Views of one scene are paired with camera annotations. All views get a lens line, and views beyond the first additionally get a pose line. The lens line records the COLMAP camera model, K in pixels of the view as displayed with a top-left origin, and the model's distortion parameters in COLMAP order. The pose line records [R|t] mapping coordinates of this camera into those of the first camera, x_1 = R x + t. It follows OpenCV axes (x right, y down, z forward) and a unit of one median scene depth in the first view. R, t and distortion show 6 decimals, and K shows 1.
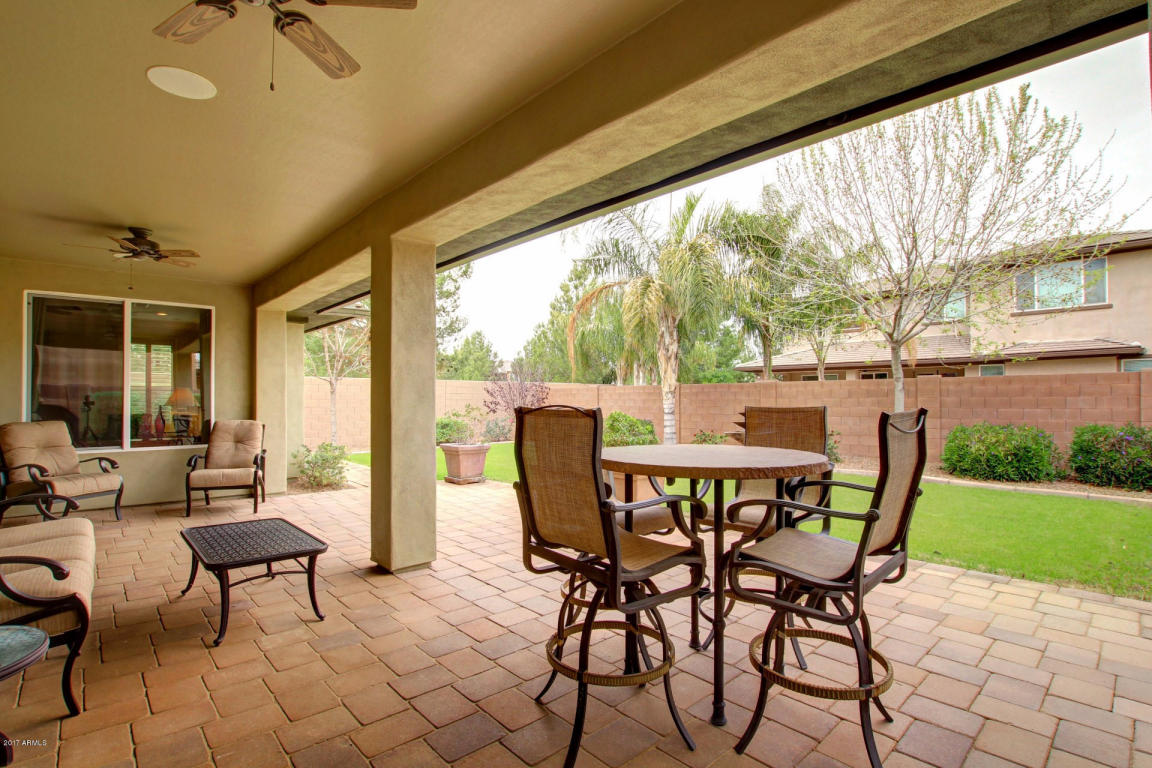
lens RADIAL K [[588.5, 0, 568.2], [0, 588.5, 394.2], [0, 0, 1]] dist [-0.015577, 0.003174]
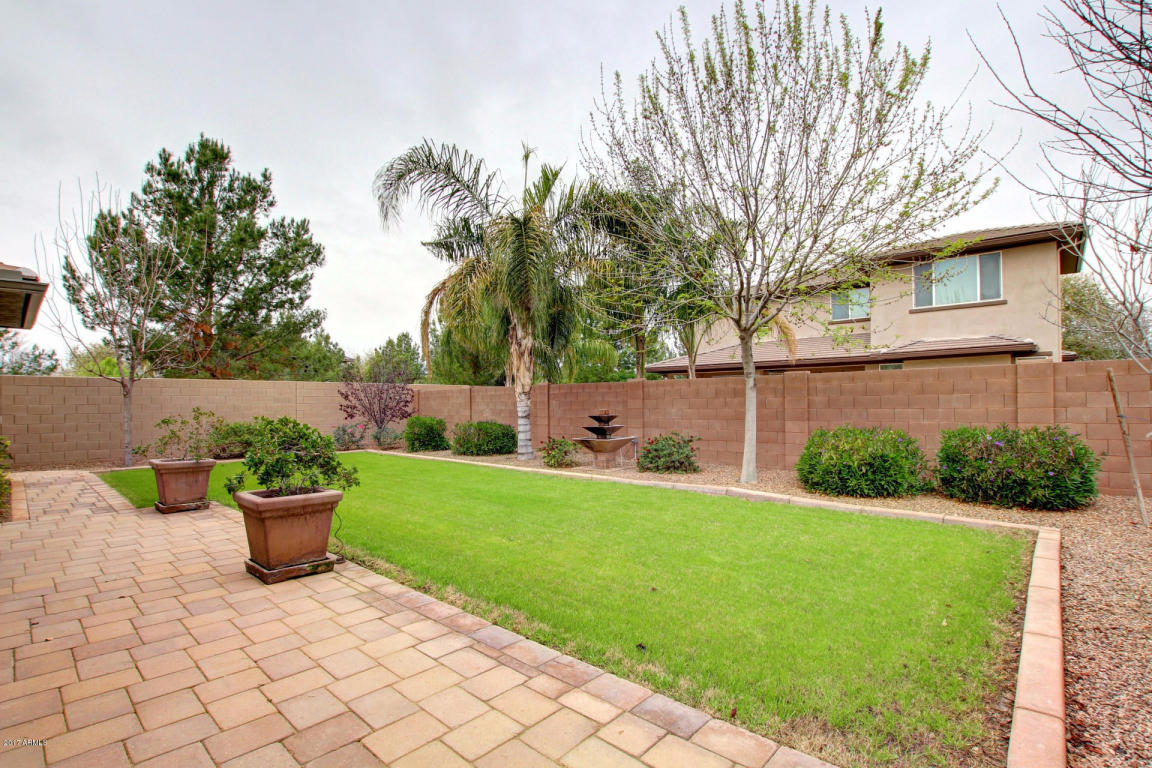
lens RADIAL K [[588.5, 0, 551.9], [0, 588.5, 400.2], [0, 0, 1]] dist [-0.015577, 0.003174]
pose [[0.997288, -0.005581, 0.073389, 0.190943], [0.005321, 0.999979, 0.003740, 0.005493], [-0.073408, -0.003339, 0.997296, 0.155811]]
